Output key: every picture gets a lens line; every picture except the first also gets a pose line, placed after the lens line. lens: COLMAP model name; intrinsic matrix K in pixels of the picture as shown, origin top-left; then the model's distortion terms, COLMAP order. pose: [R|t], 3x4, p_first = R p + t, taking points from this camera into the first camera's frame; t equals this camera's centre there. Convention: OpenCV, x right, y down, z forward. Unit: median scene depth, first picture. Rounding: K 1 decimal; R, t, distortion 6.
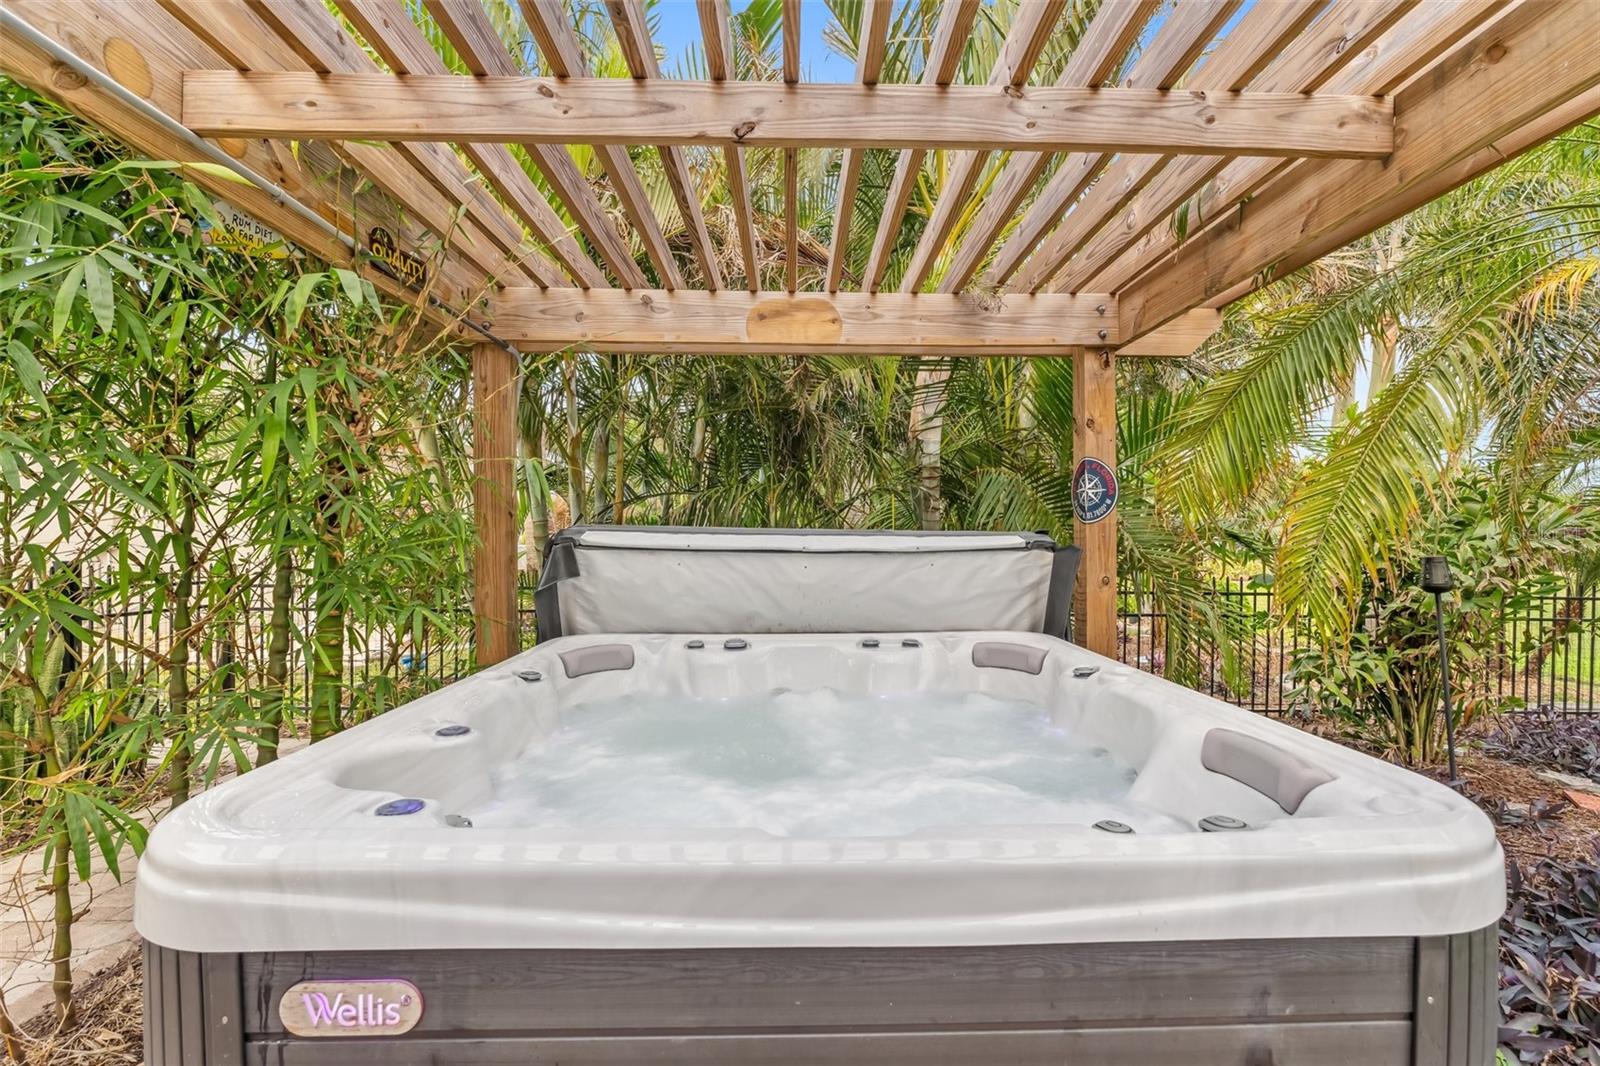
lens RADIAL K [[693.0, 0, 799.5], [0, 693.0, 540.4], [0, 0, 1]] dist [-0.000537, 0.000258]
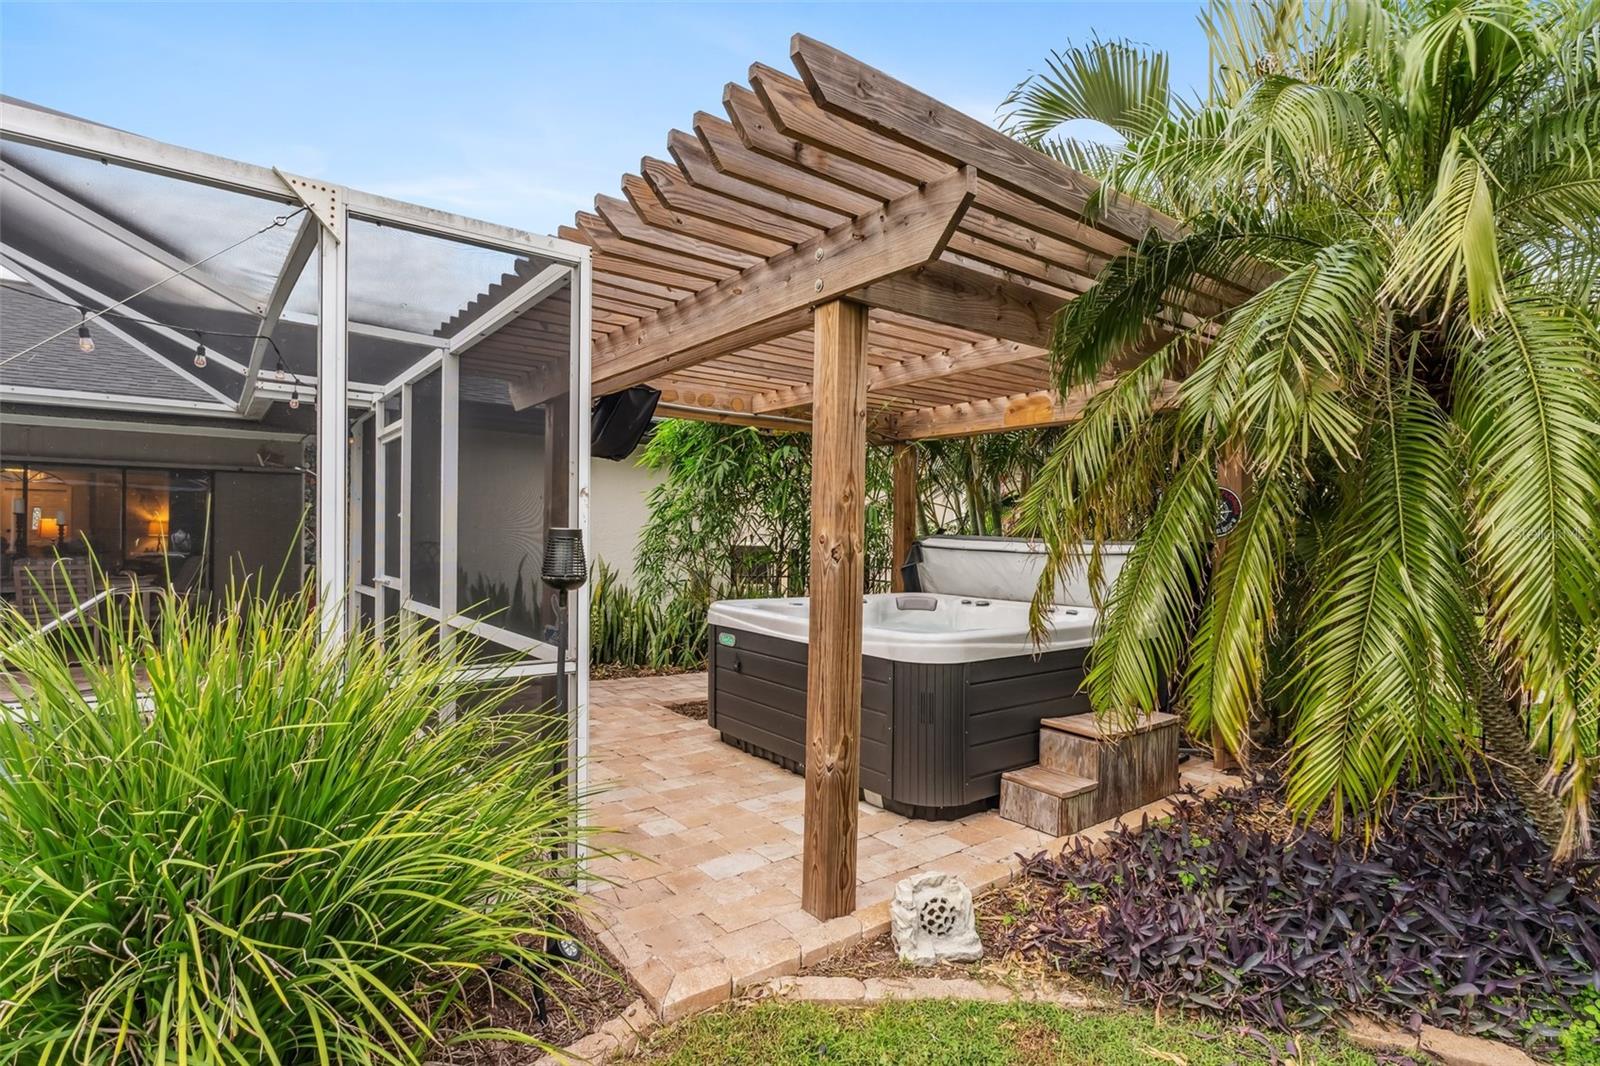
lens RADIAL K [[797.5, 0, 803.4], [0, 797.5, 536.0], [0, 0, 1]] dist [0.001887, -0.000898]
pose [[0.592875, 0.009901, -0.805233, 1.201630], [-0.026703, 0.999616, -0.007369, 0.005097], [0.804851, 0.025871, 0.592912, -0.537654]]
